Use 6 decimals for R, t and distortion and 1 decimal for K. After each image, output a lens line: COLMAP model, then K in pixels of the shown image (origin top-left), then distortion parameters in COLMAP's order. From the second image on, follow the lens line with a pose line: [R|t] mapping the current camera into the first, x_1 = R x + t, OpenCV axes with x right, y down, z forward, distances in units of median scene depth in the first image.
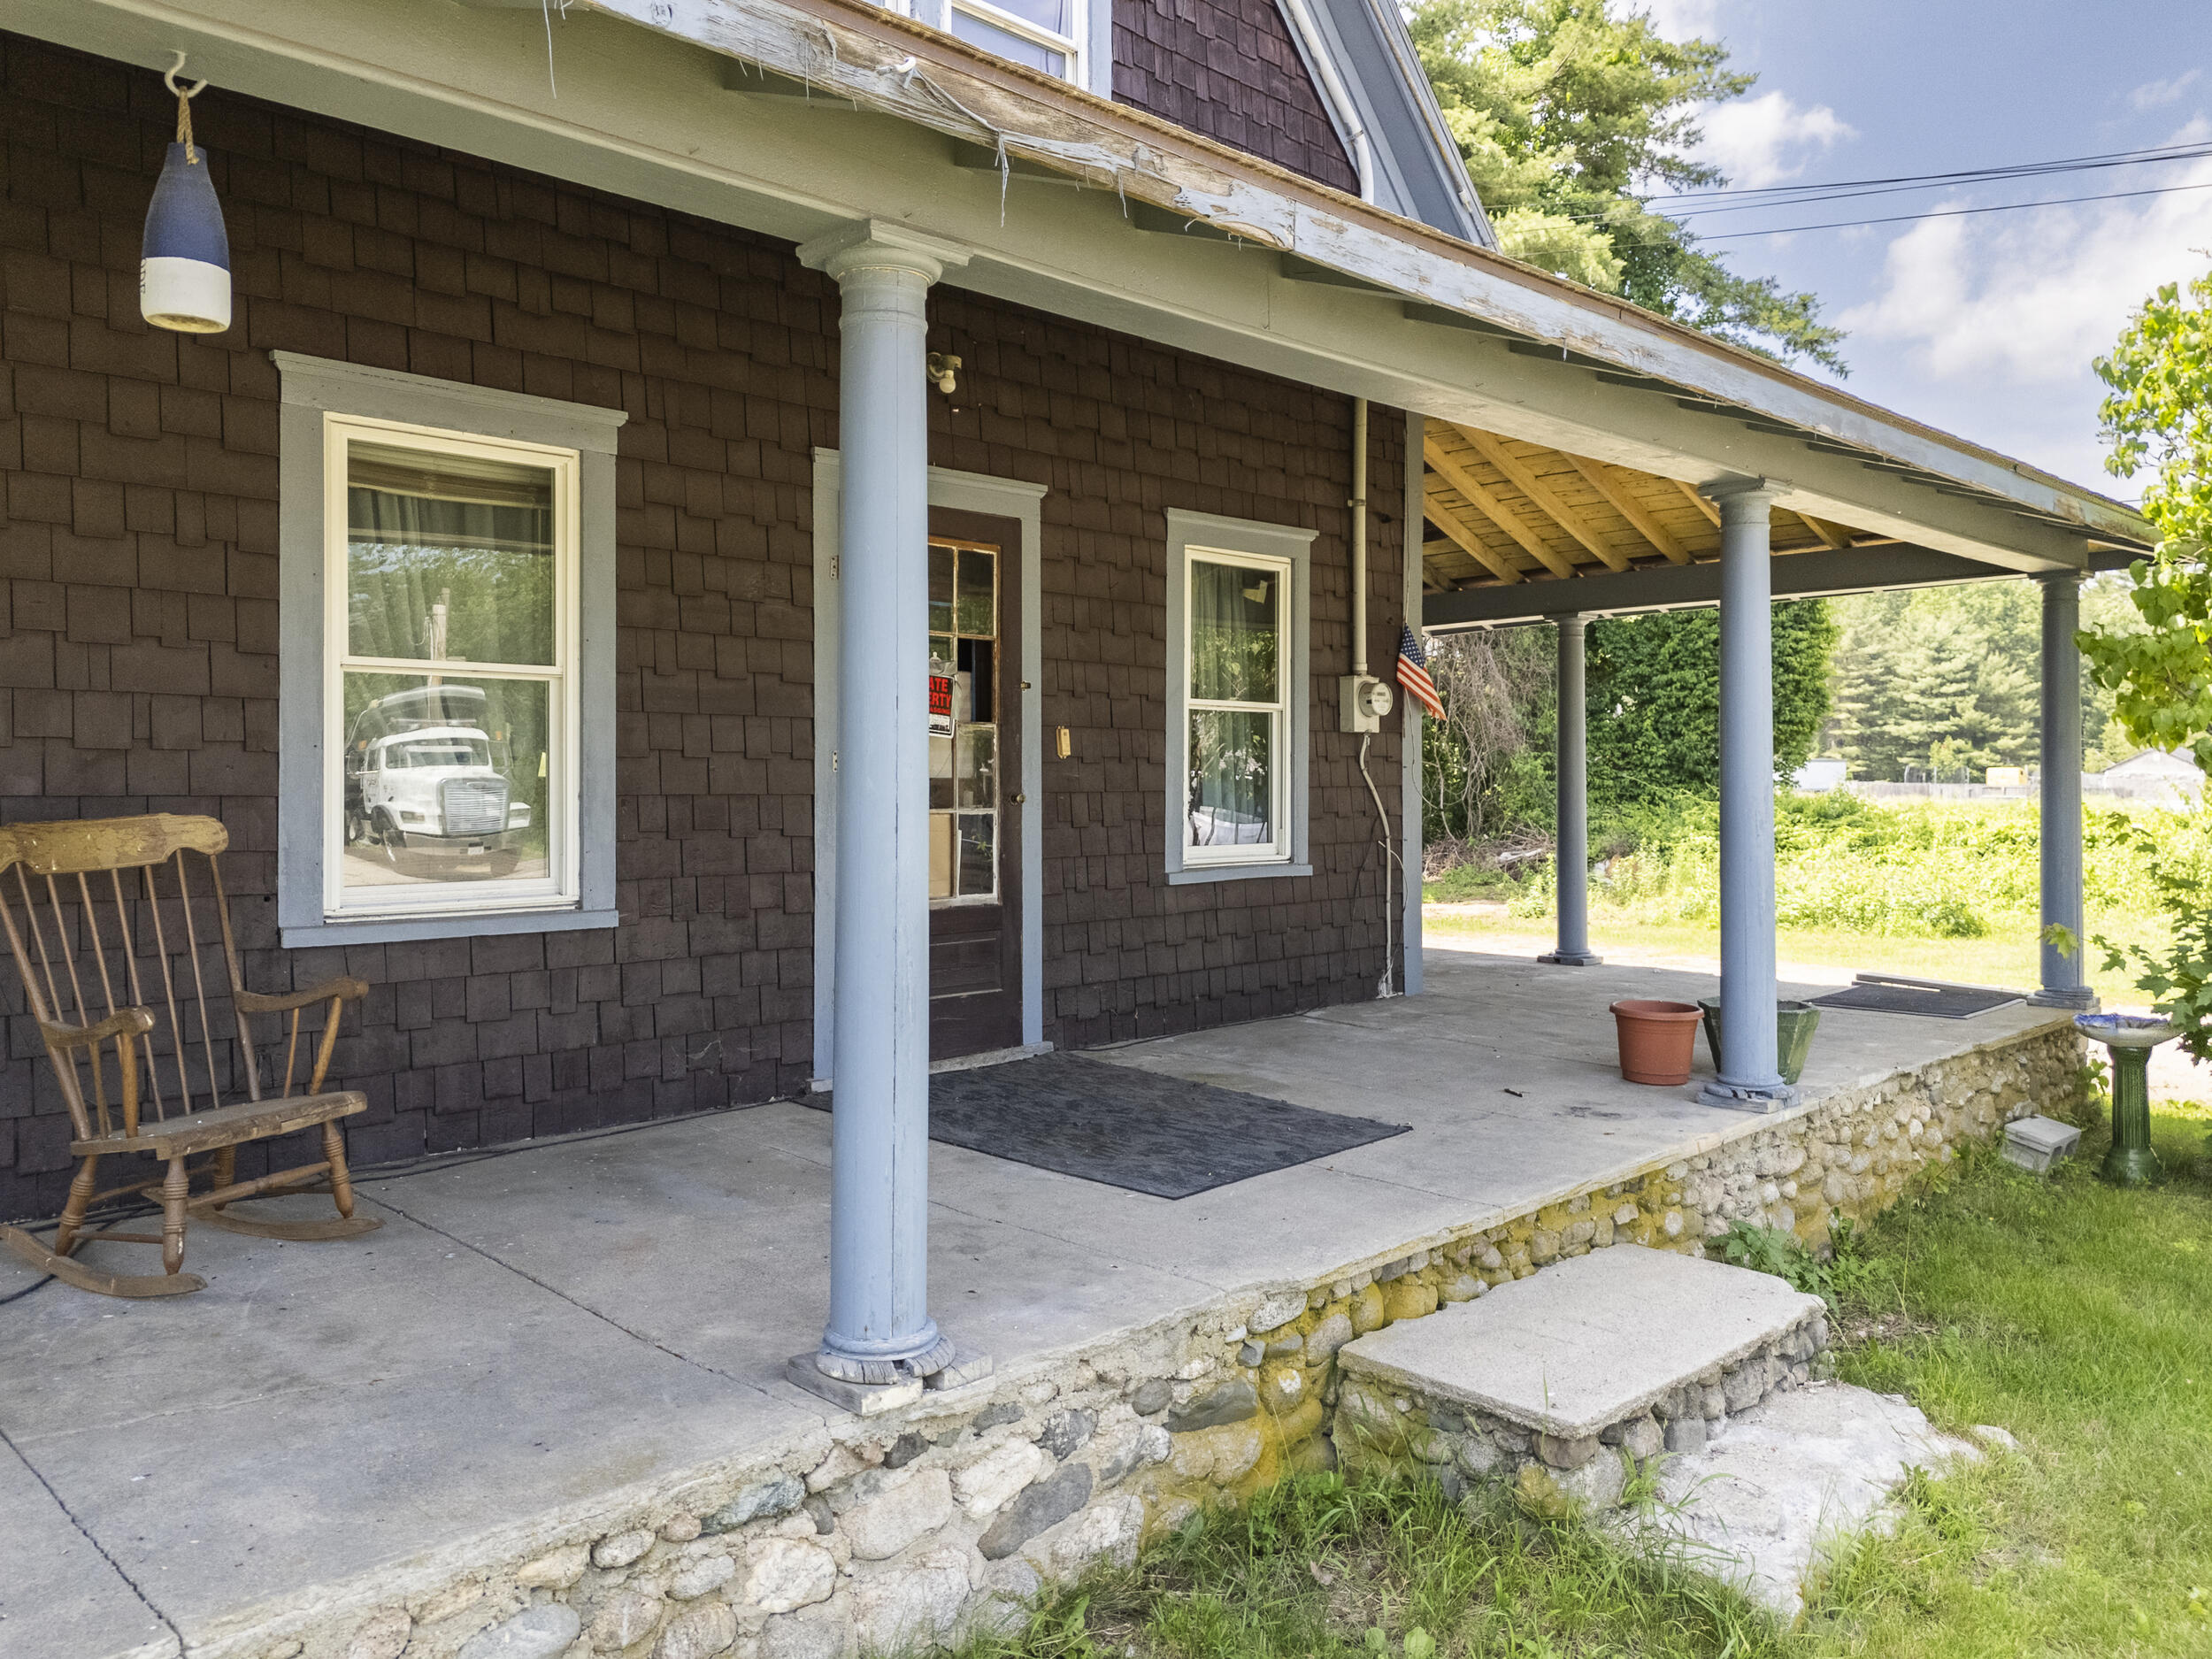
lens RADIAL K [[1638.9, 0, 1105.0], [0, 1638.9, 784.7], [0, 0, 1]] dist [0.008250, 0.000863]
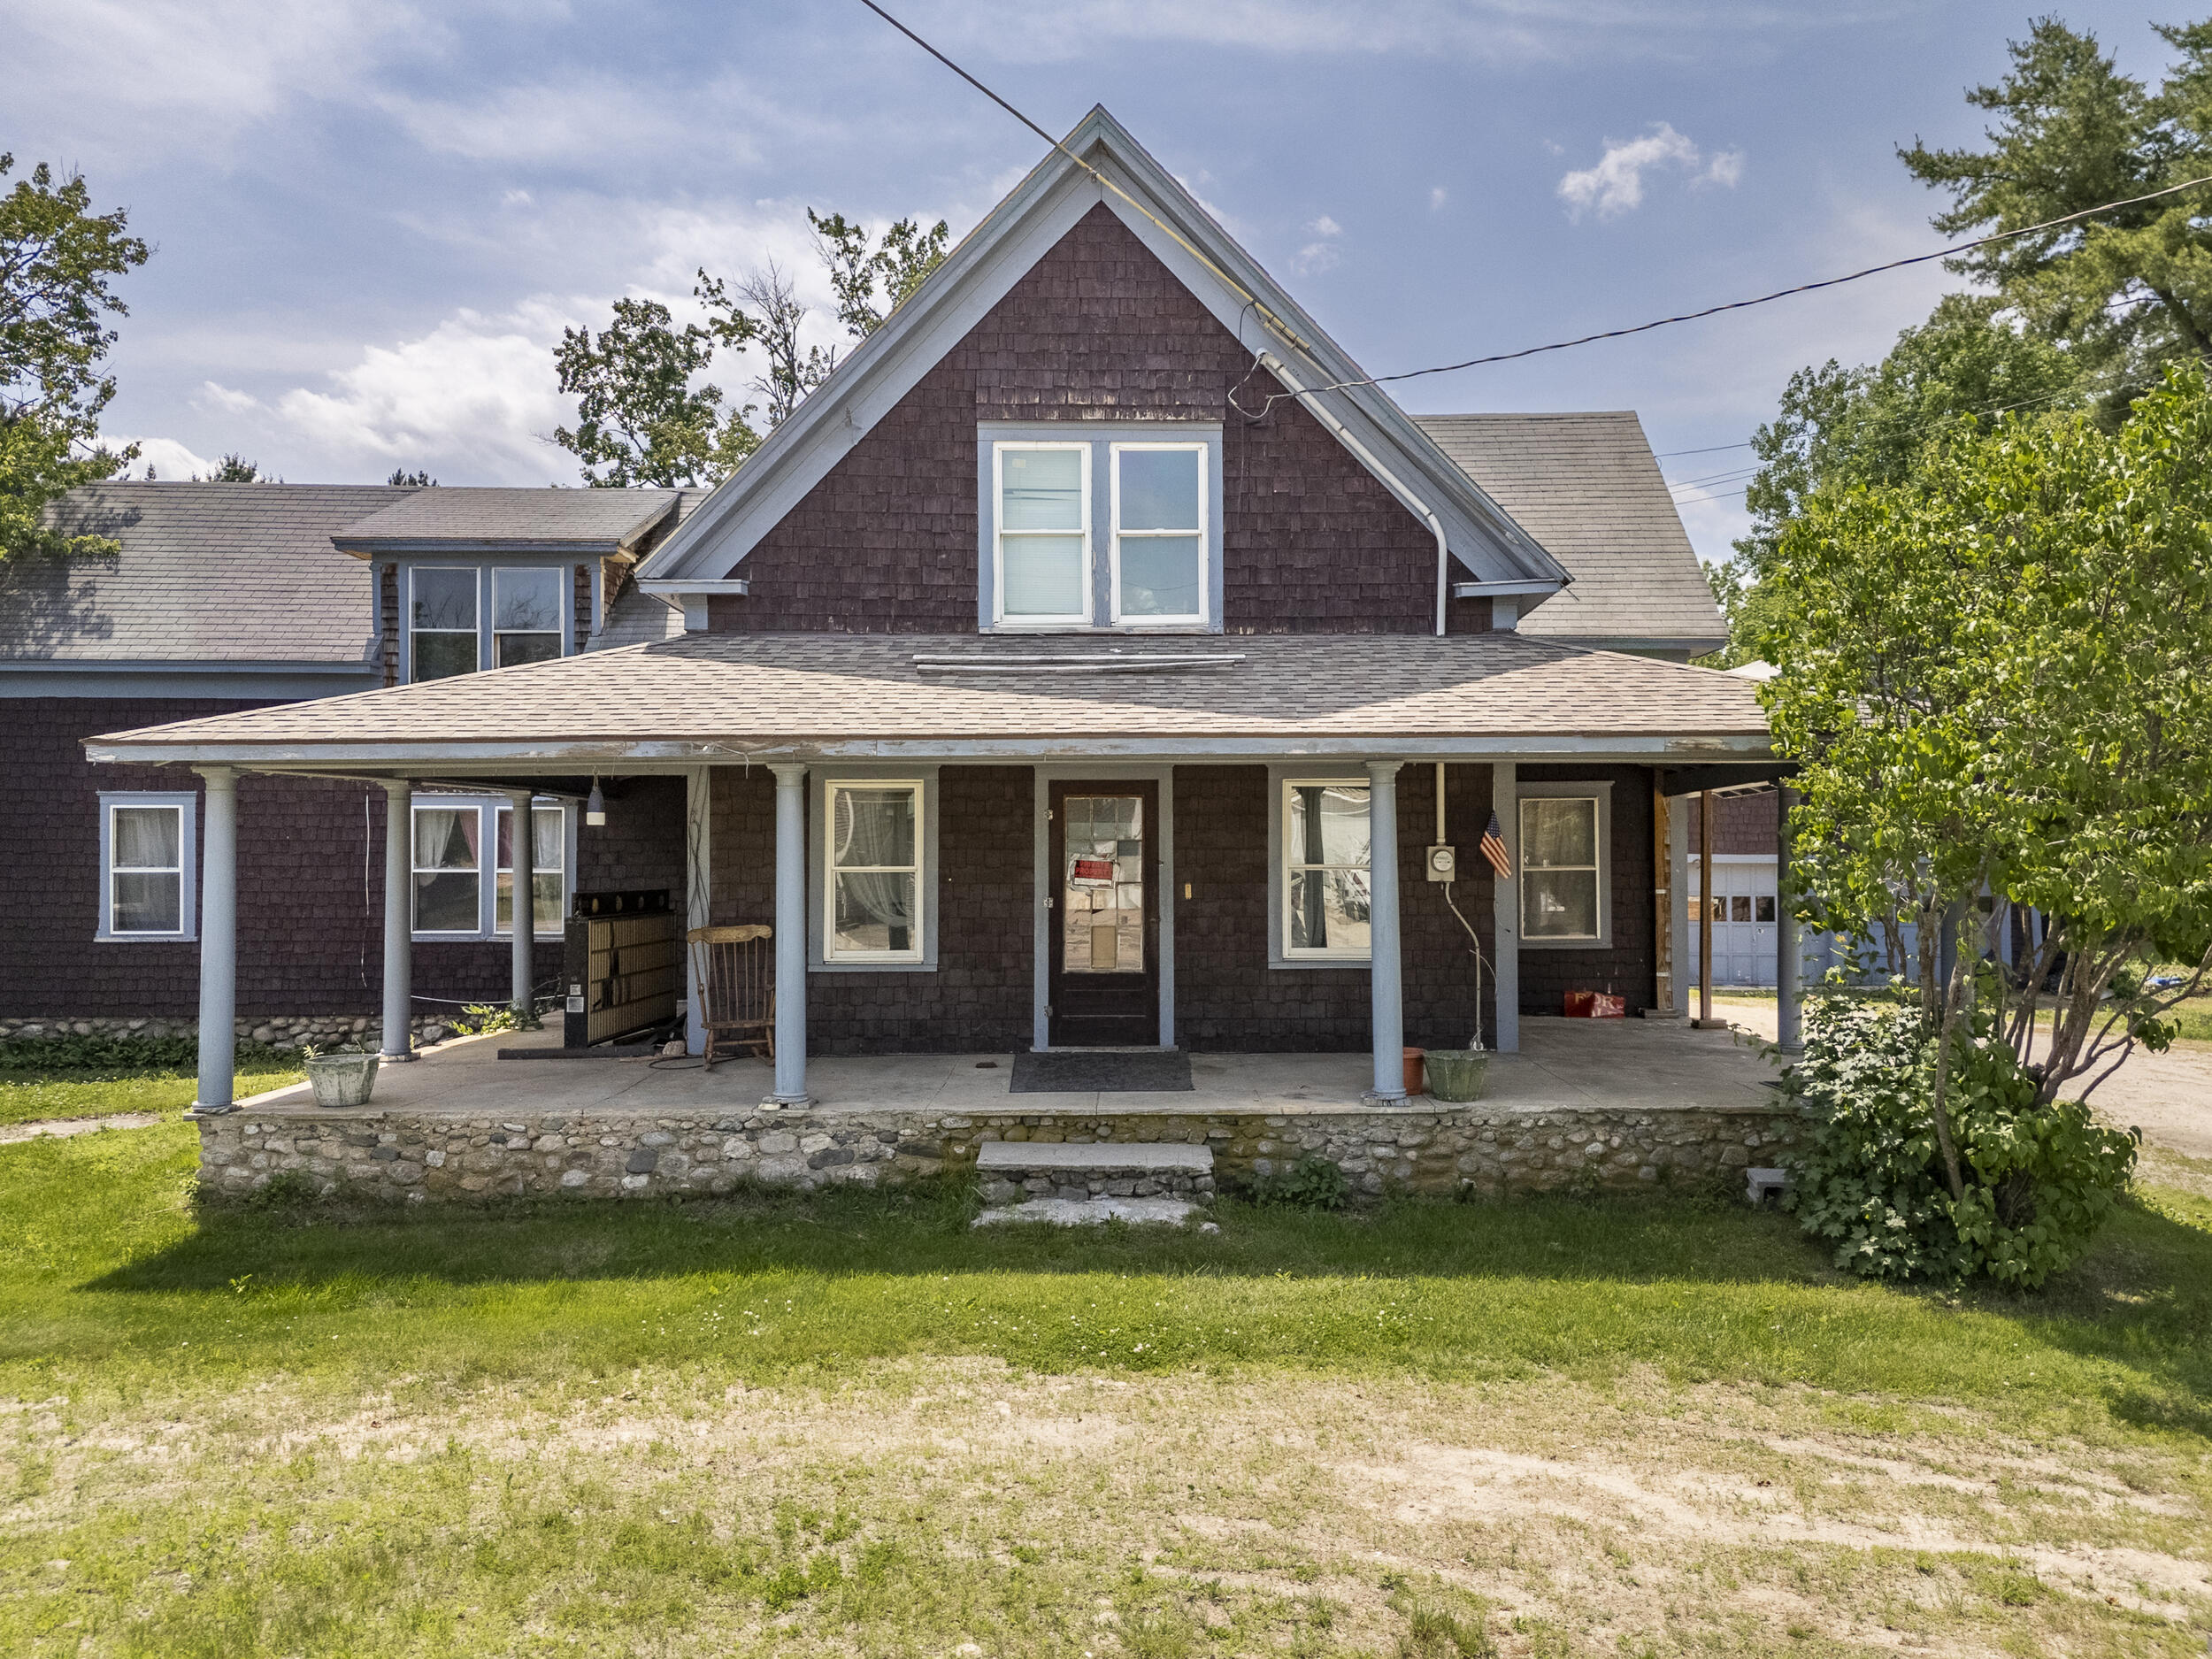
lens RADIAL K [[1506.4, 0, 1106.0], [0, 1506.4, 829.5], [0, 0, 1]] dist [0.045725, 0.000097]
pose [[0.735015, -0.012801, -0.677930, 1.582182], [-0.000410, 0.999813, -0.019323, -0.091527], [0.678050, 0.014480, 0.734873, -0.534519]]
